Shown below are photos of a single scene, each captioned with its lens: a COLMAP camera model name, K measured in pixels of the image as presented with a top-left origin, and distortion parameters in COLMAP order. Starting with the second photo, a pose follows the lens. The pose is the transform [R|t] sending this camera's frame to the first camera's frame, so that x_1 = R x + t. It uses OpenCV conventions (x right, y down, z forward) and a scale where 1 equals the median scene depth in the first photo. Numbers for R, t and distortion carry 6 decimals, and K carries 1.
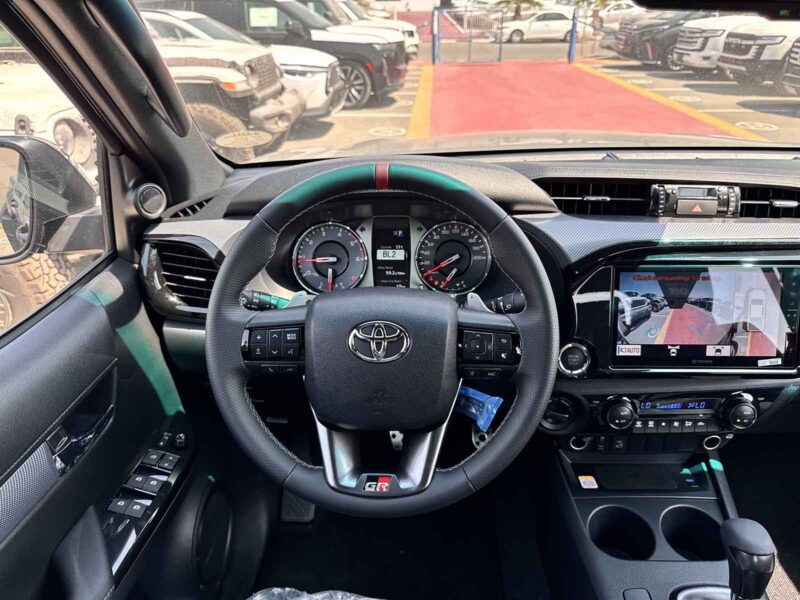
lens RADIAL K [[601.0, 0, 400.0], [0, 601.0, 300.0], [0, 0, 1]] dist [0.007351, -0.004045]
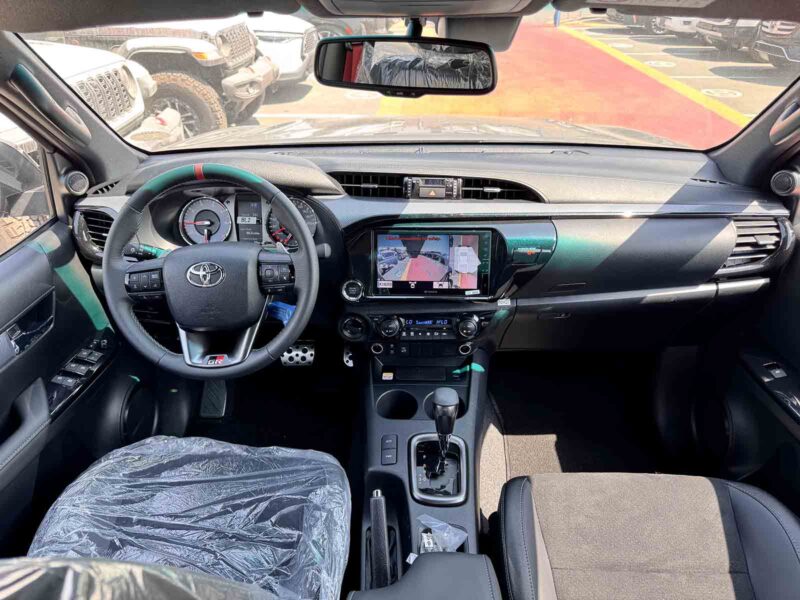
lens RADIAL K [[579.1, 0, 400.0], [0, 579.1, 300.0], [0, 0, 1]] dist [0.006081, -0.009585]
pose [[0.999816, 0.007264, 0.017727, 0.349410], [-0.008542, 0.997286, 0.073124, 0.011852], [-0.017148, -0.073262, 0.997165, -0.450634]]
